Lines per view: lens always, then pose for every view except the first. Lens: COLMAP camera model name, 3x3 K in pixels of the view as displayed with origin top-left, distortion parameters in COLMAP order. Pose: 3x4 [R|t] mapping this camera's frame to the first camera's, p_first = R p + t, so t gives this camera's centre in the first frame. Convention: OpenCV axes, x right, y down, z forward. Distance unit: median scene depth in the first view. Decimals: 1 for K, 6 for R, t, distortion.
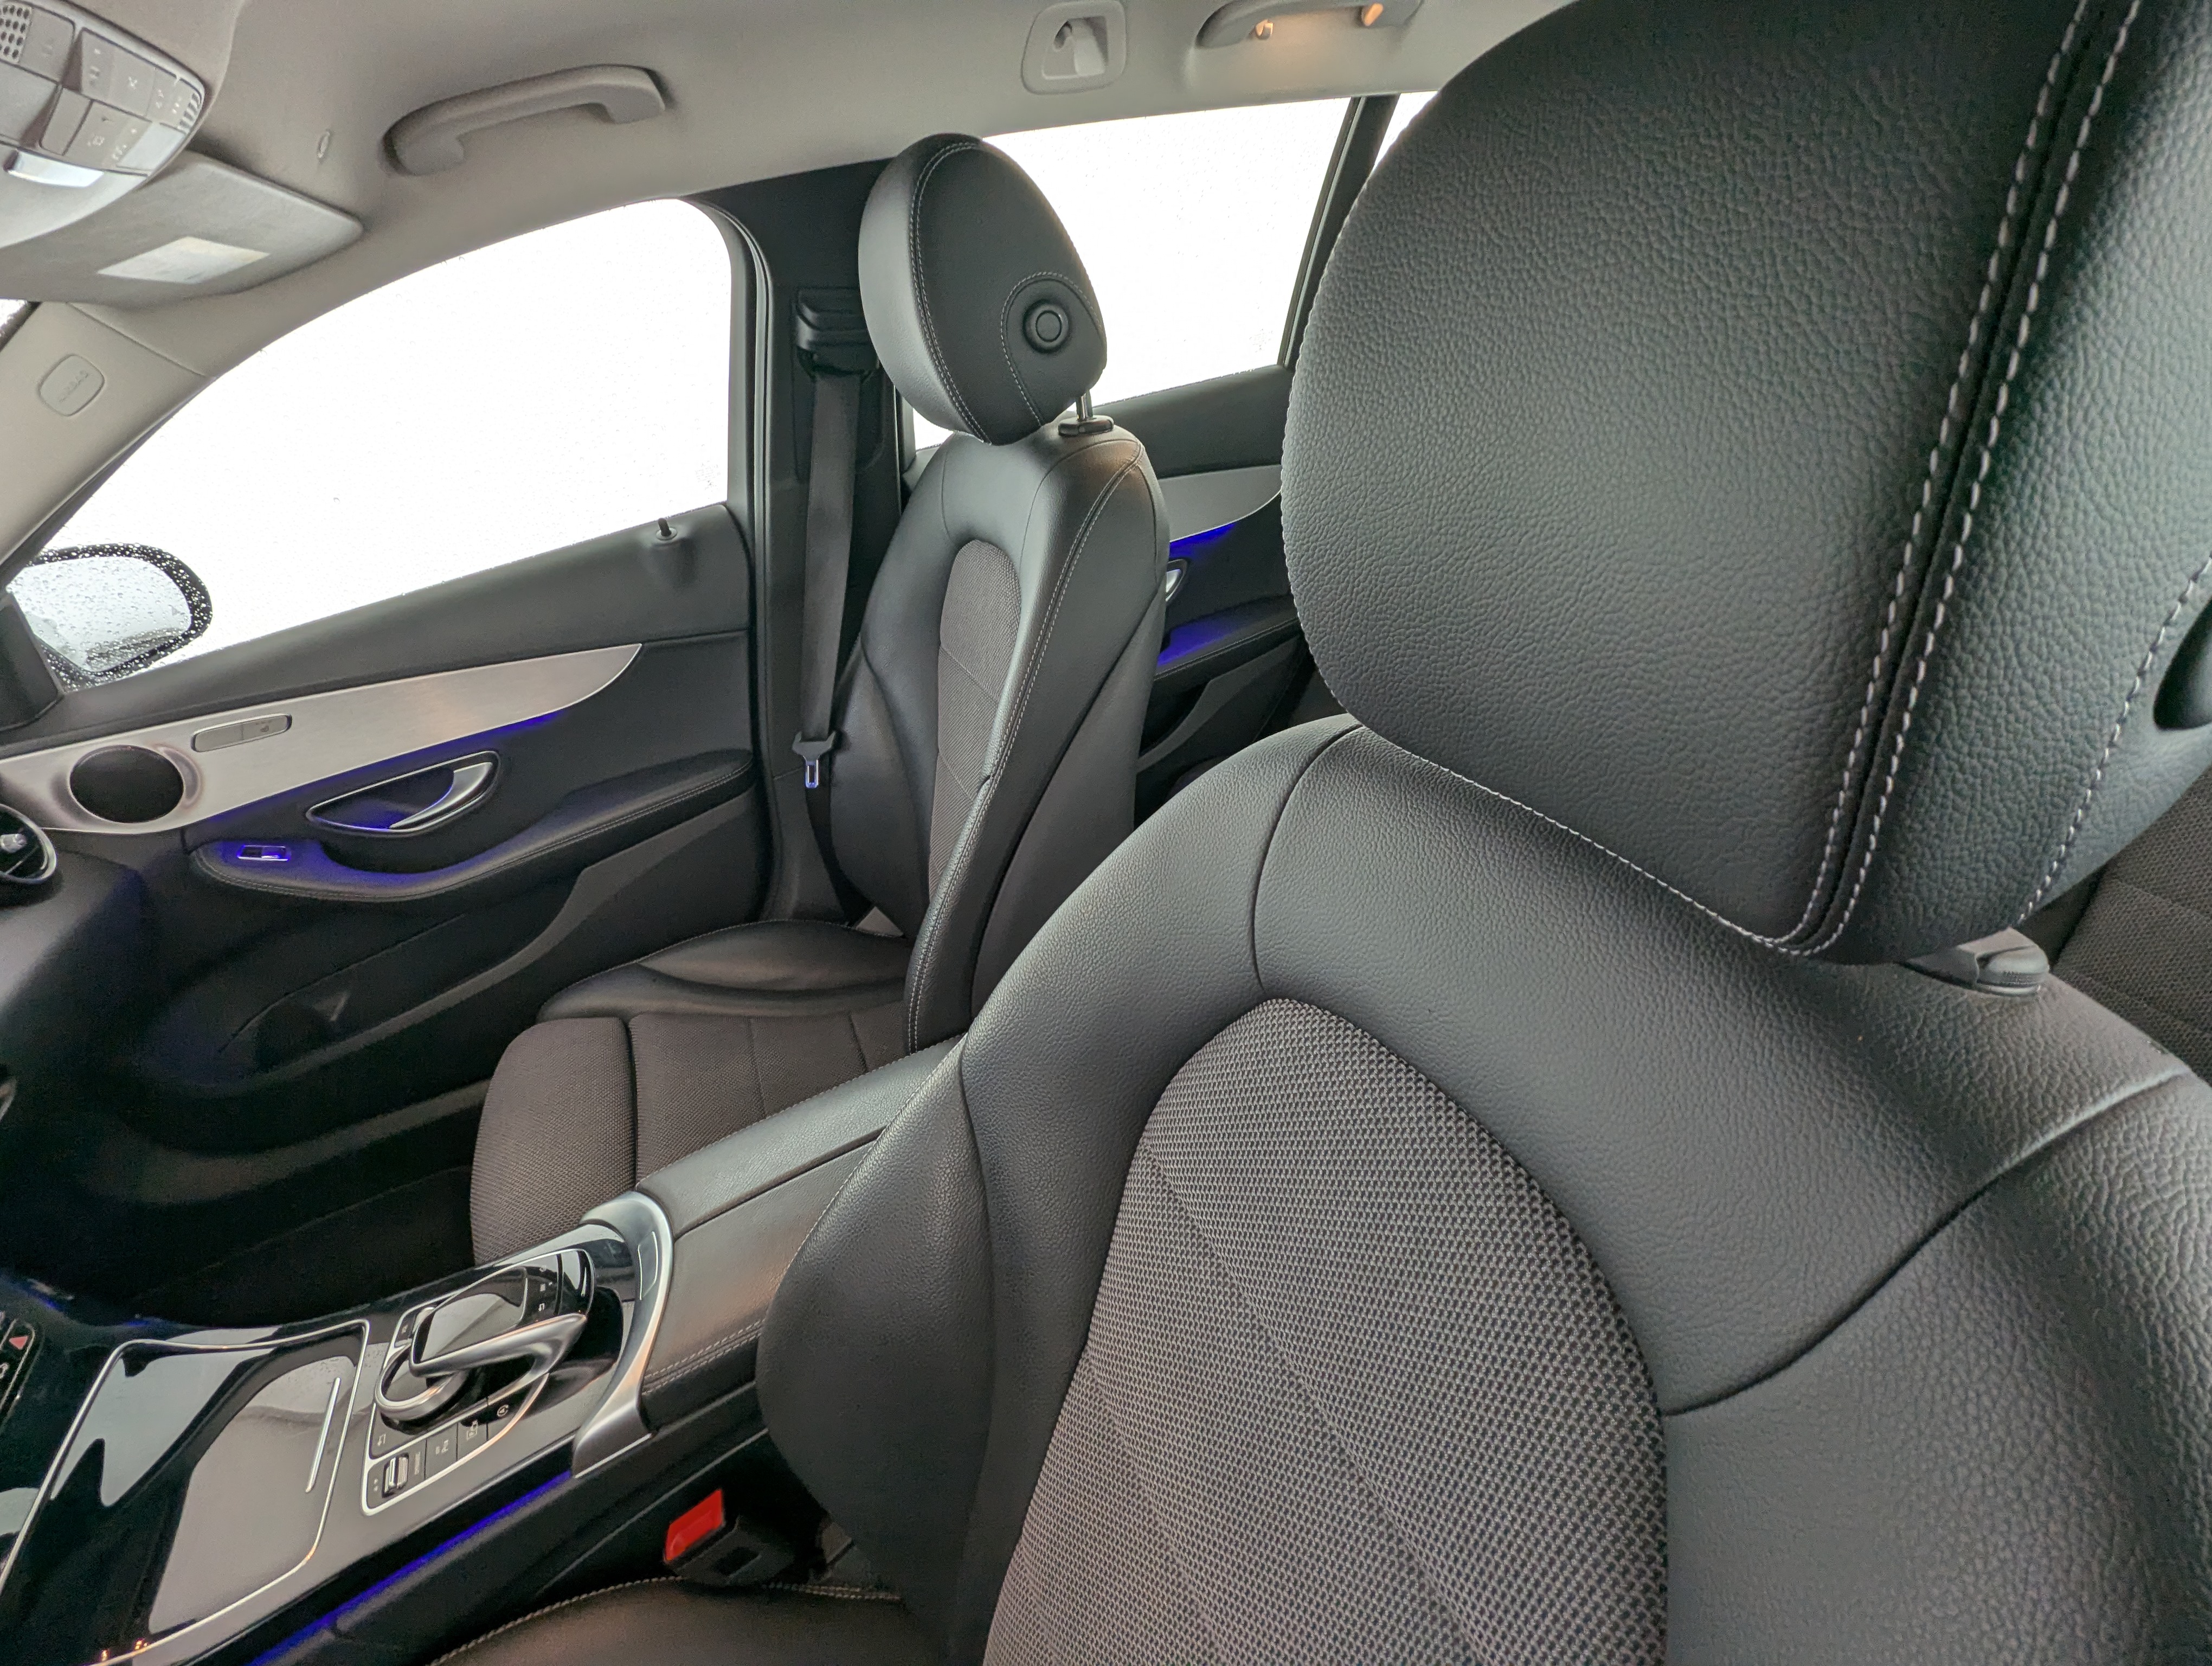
lens RADIAL K [[1038.8, 0, 1106.0], [0, 1038.8, 833.0], [0, 0, 1]] dist [0.000685, 0.000450]
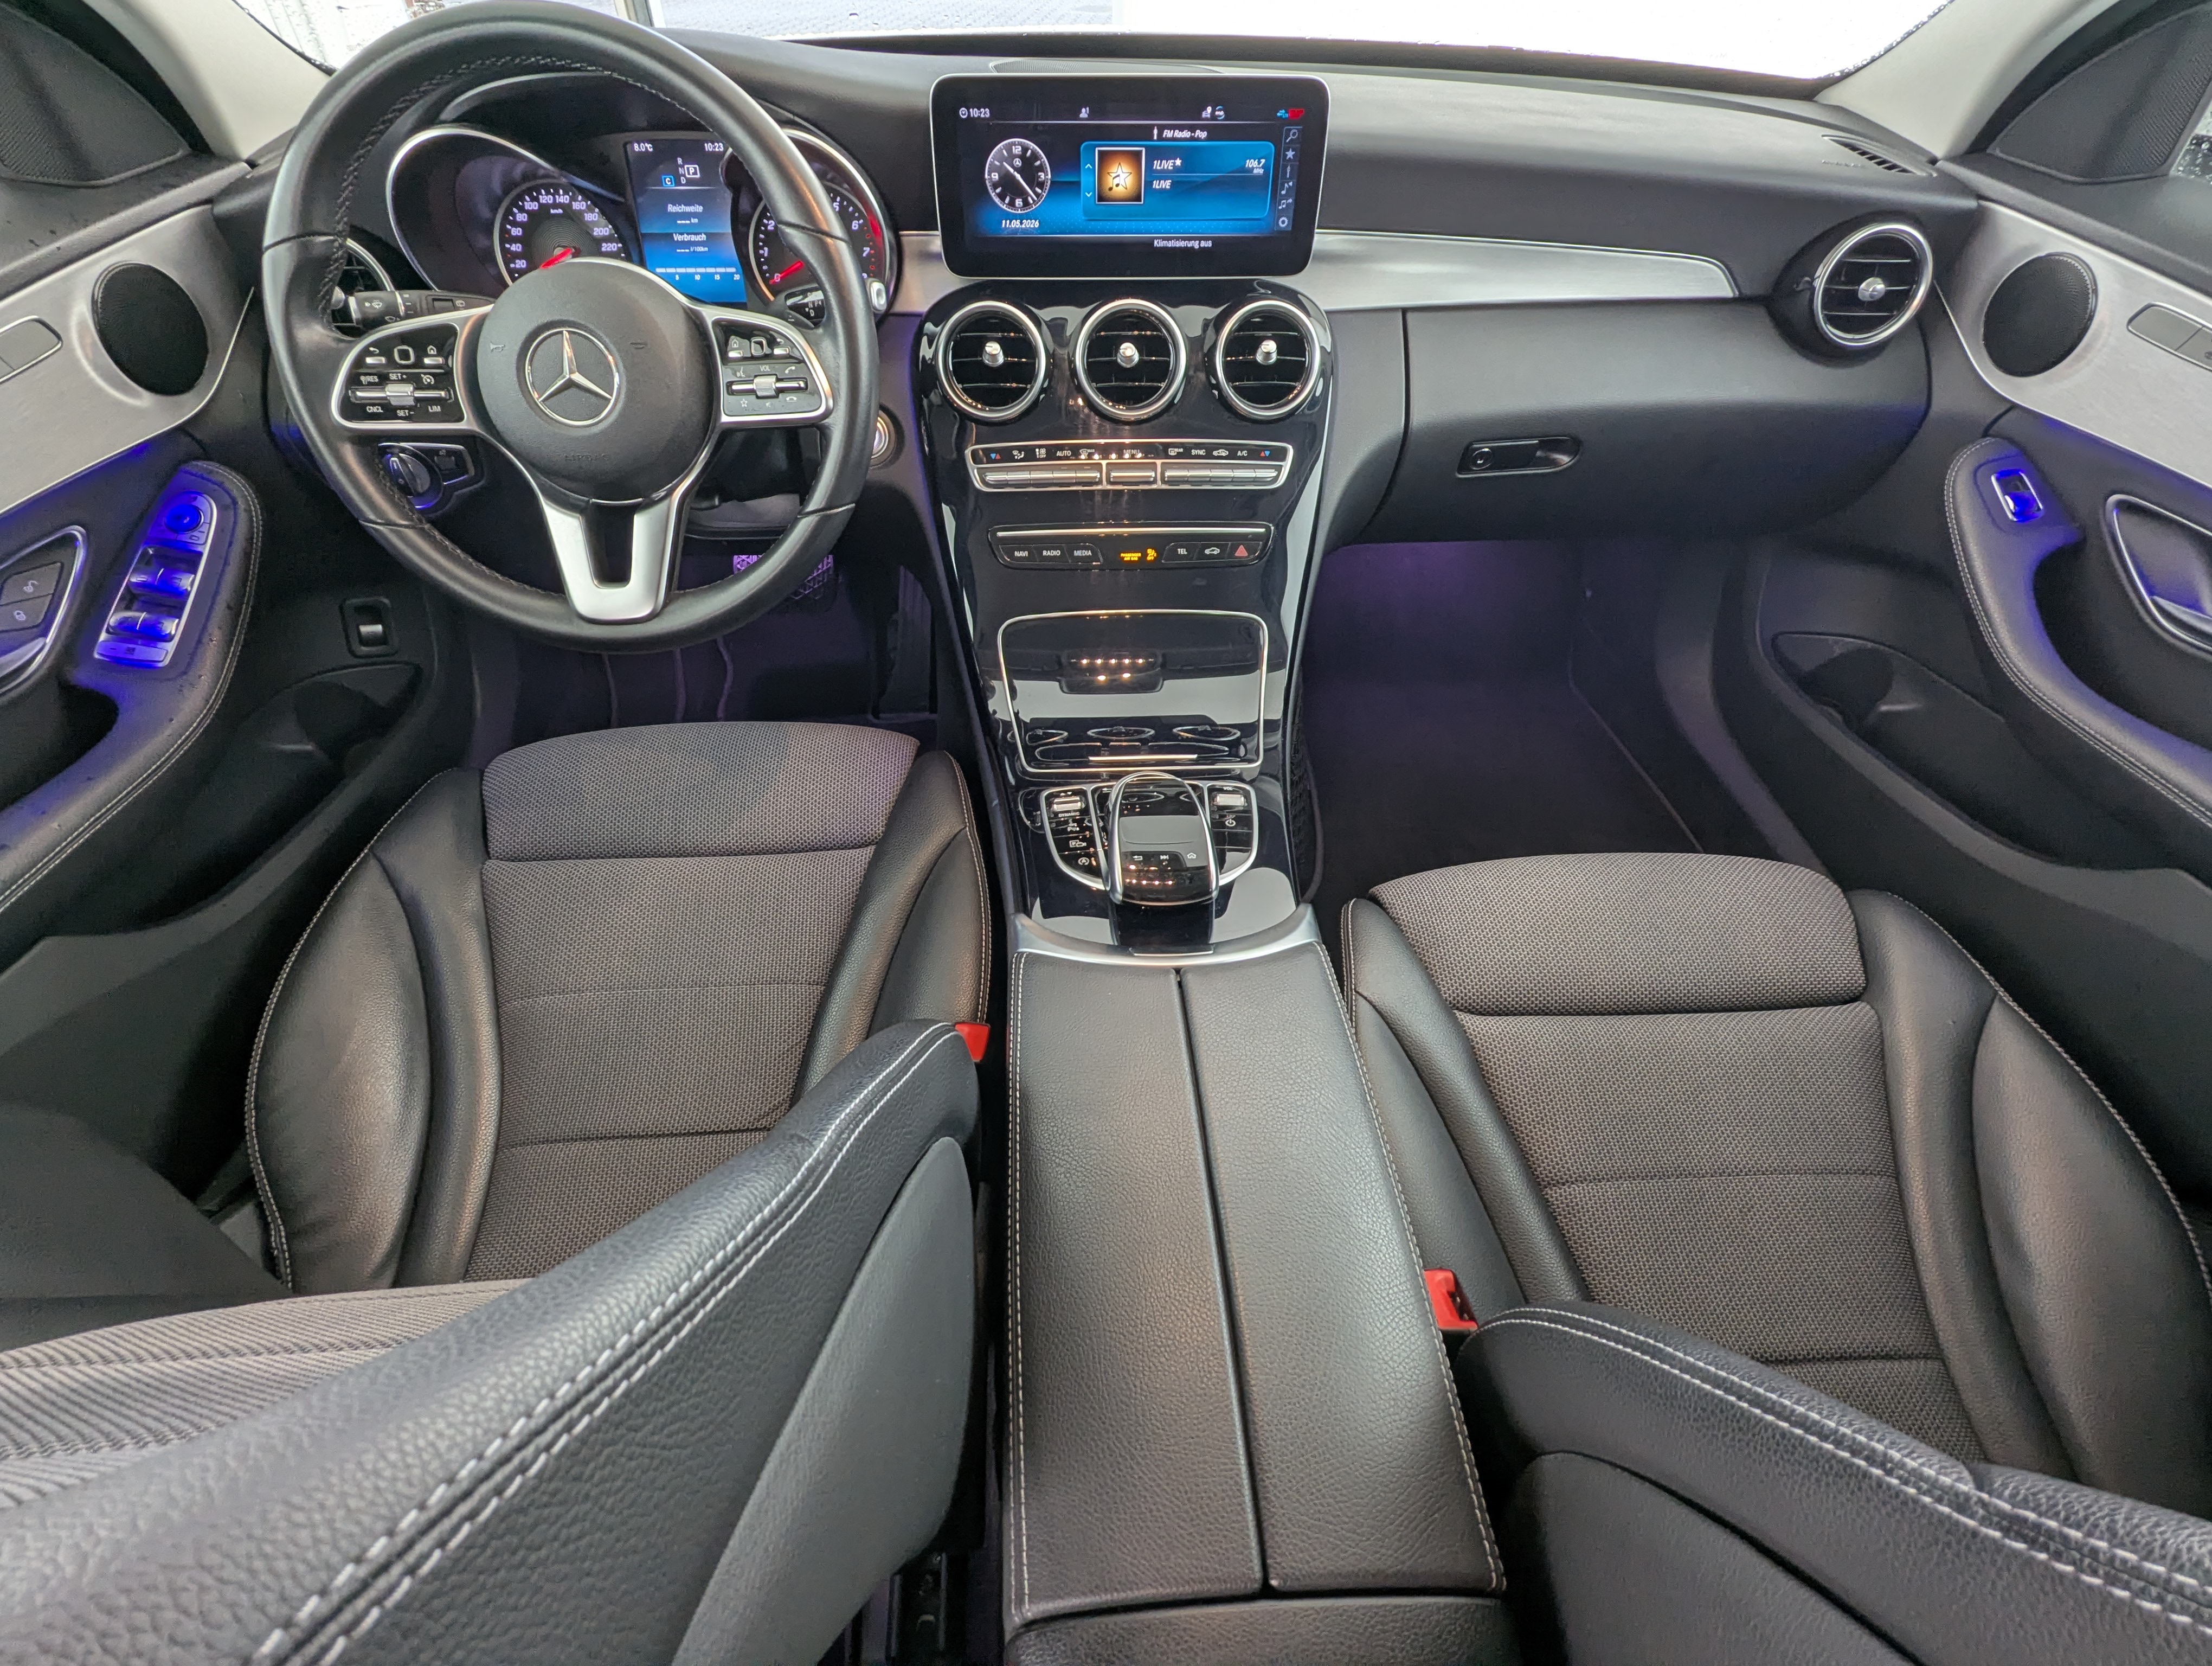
lens RADIAL K [[1057.1, 0, 1106.0], [0, 1057.1, 833.0], [0, 0, 1]] dist [-0.001042, 0.000328]
pose [[-0.349349, 0.736460, -0.579294, 0.005248], [-0.445079, 0.413619, 0.794245, -0.191657], [0.824537, 0.535300, 0.183285, 0.492158]]
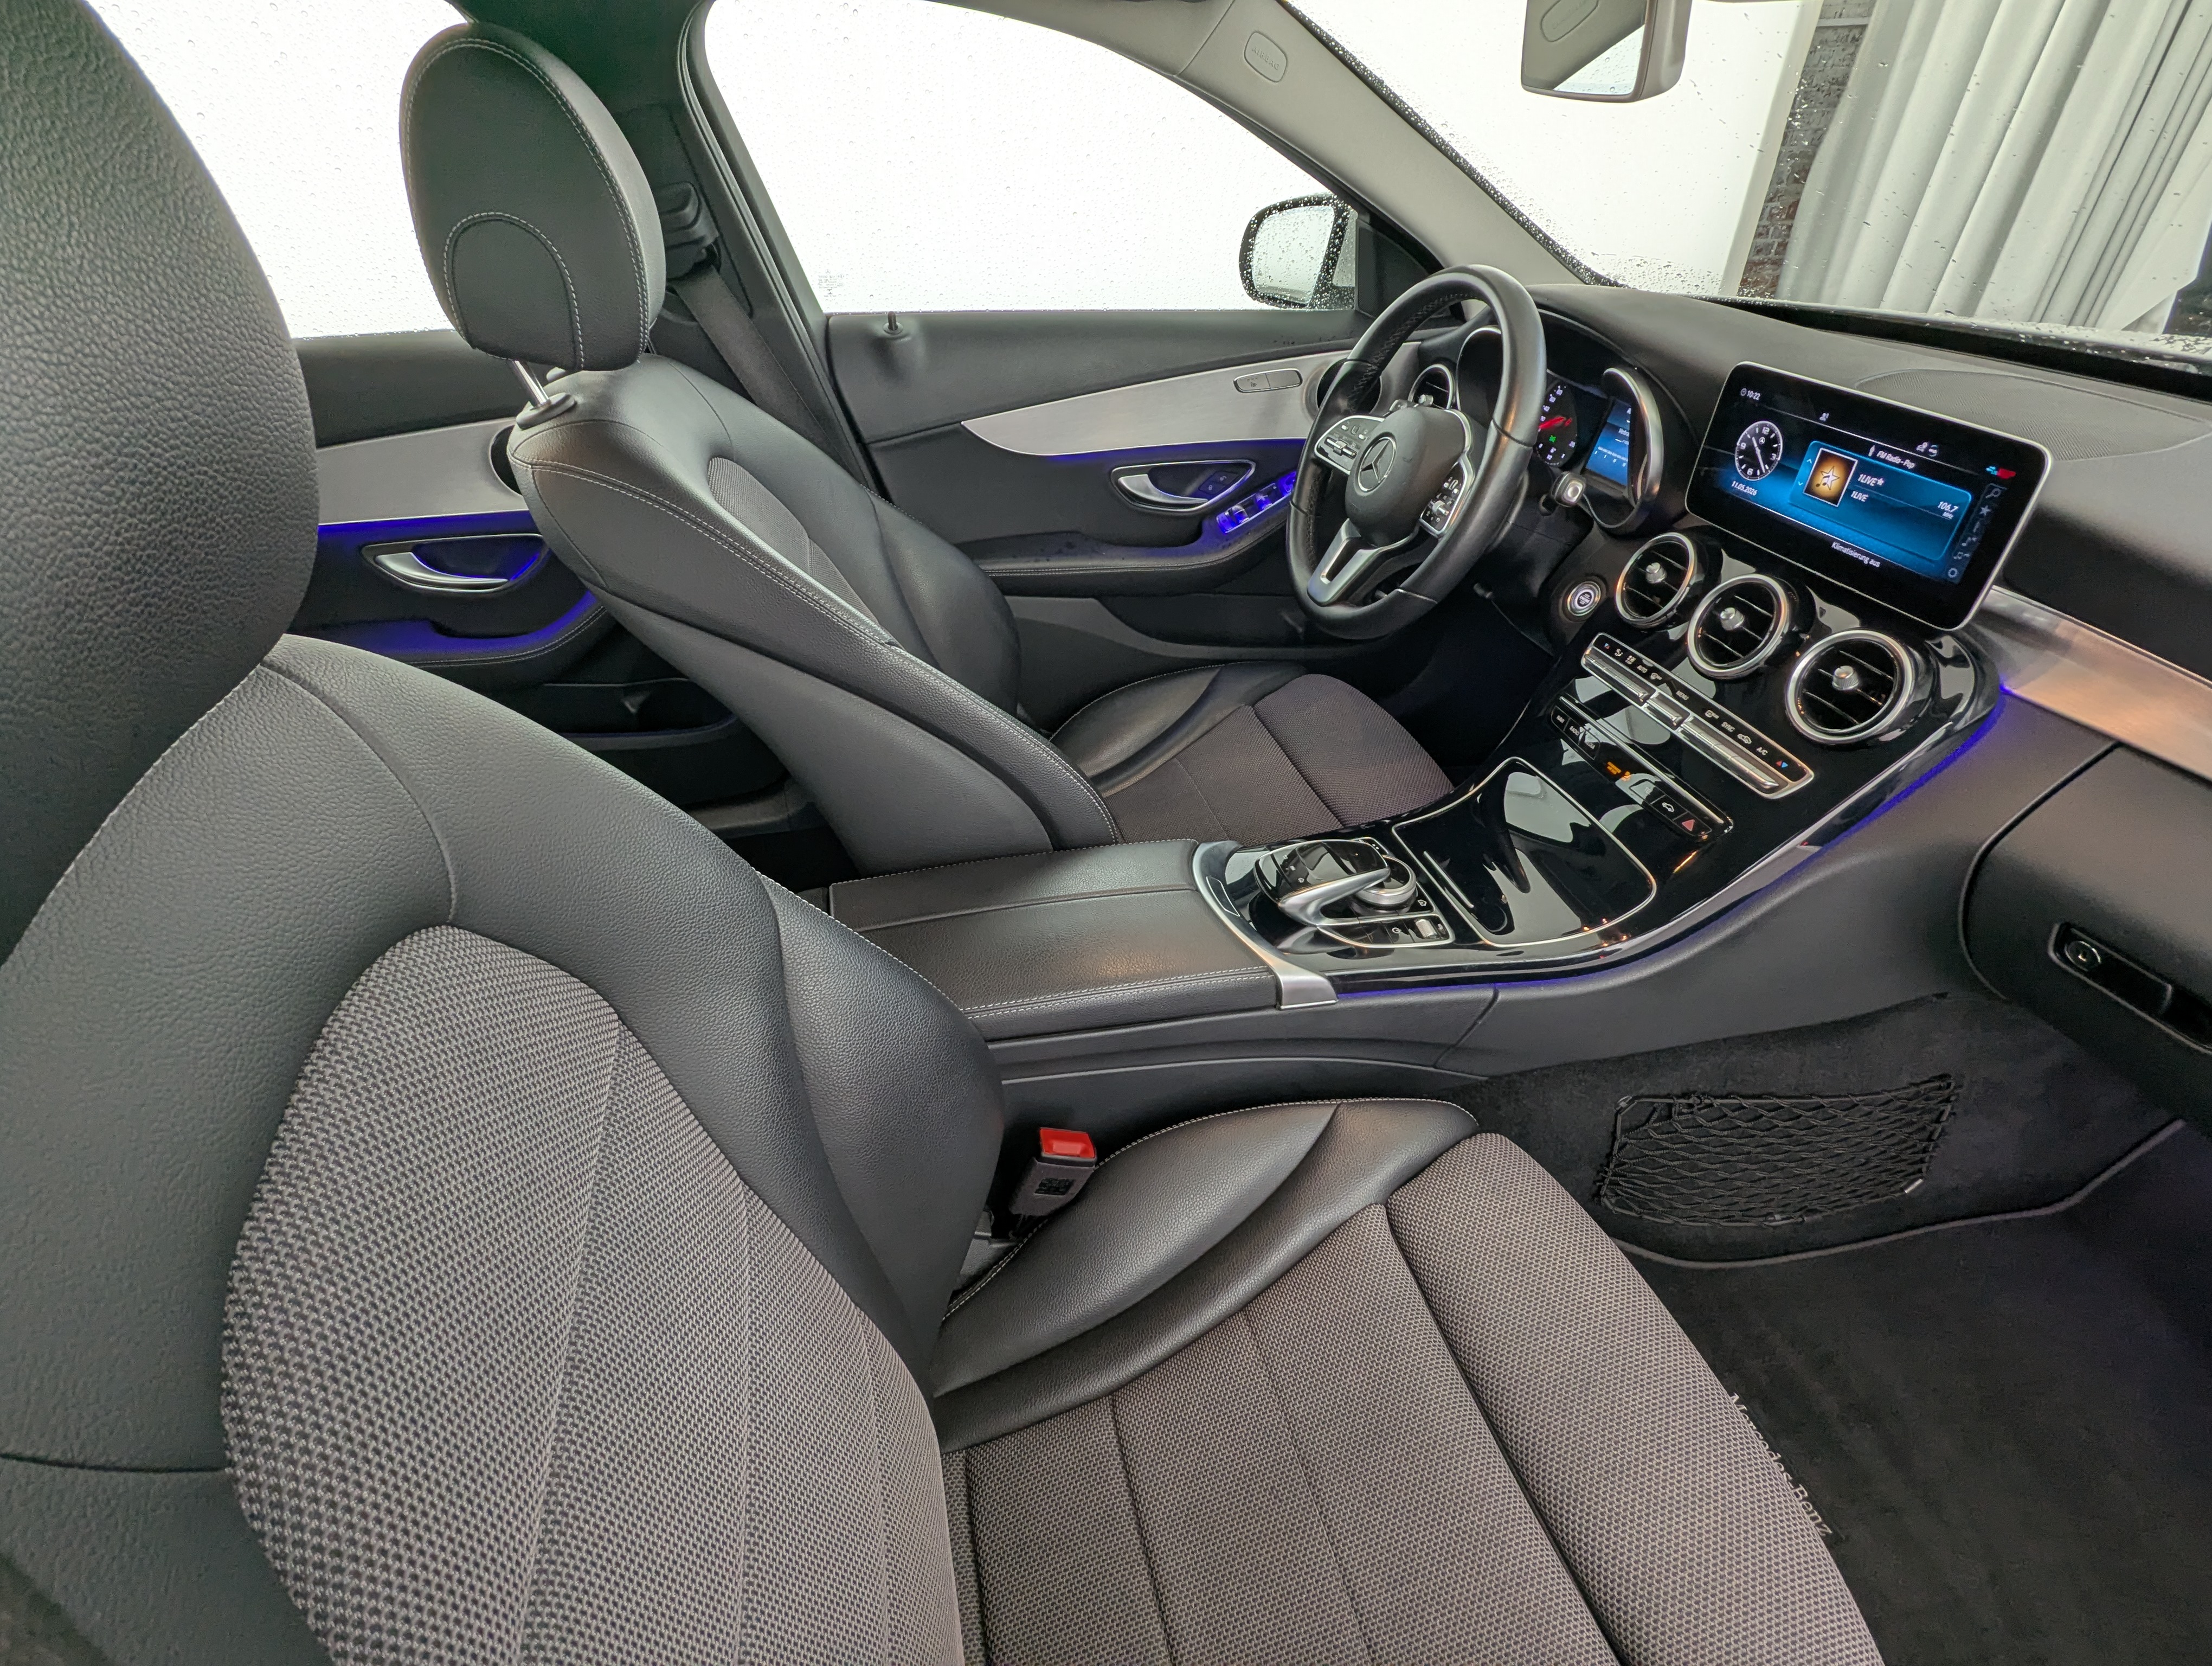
lens RADIAL K [[1057.1, 0, 1106.0], [0, 1057.1, 833.0], [0, 0, 1]] dist [-0.001042, 0.000328]
pose [[-0.973439, 0.049875, 0.223449, -0.387868], [0.224327, 0.402853, 0.887348, -0.488639], [-0.045760, 0.913905, -0.403341, 0.945197]]
